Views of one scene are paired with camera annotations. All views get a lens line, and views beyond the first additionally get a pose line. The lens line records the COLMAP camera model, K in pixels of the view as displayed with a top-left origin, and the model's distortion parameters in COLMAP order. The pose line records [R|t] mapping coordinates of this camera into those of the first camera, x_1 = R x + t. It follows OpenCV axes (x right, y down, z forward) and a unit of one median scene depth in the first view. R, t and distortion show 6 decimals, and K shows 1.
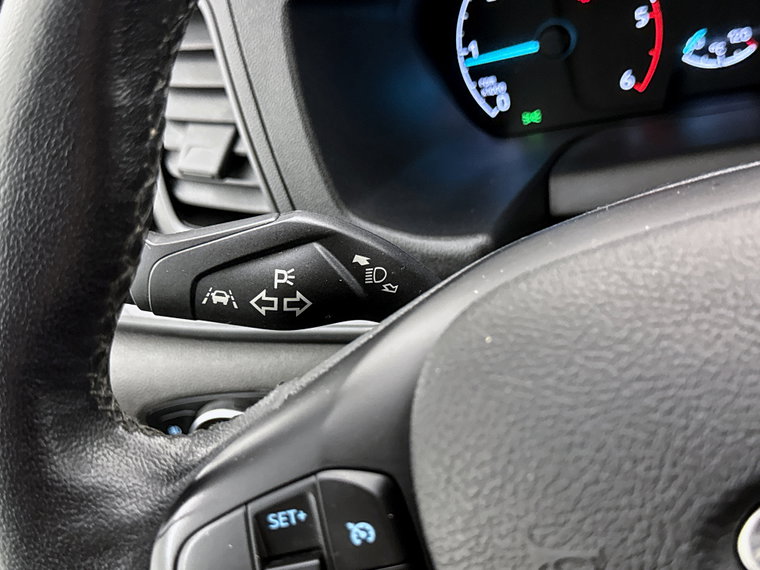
lens RADIAL K [[969.8, 0, 375.3], [0, 969.8, 288.9], [0, 0, 1]] dist [0.065227, 0.000000]
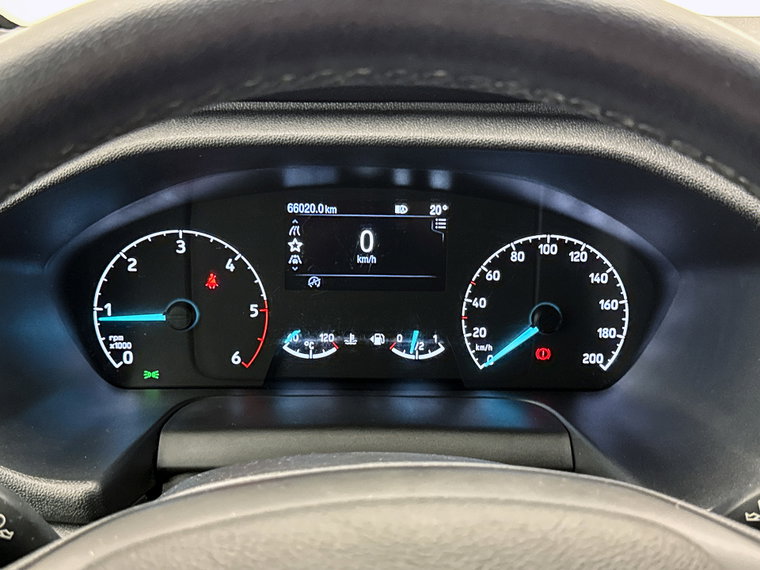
lens RADIAL K [[969.8, 0, 395.0], [0, 969.8, 314.6], [0, 0, 1]] dist [0.065227, 0.000000]
pose [[0.902950, 0.174454, 0.392744, -0.074320], [-0.094928, 0.972290, -0.213637, -0.051727], [-0.419130, 0.155622, 0.894490, -0.262809]]
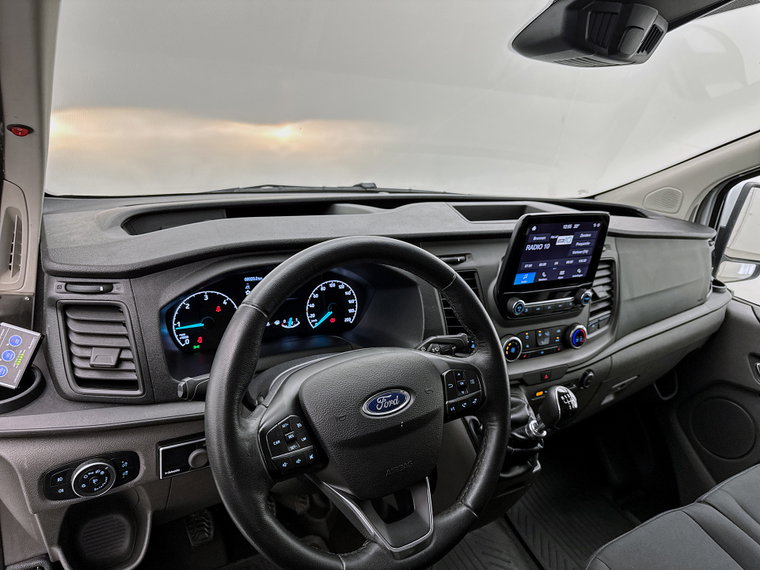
lens RADIAL K [[539.0, 0, 388.4], [0, 539.0, 300.1], [0, 0, 1]] dist [0.064593, -0.025732]
pose [[0.622835, 0.085365, 0.777682, -1.406240], [0.121870, 0.971309, -0.204223, 0.173304], [-0.772803, 0.221974, 0.594562, -0.859250]]
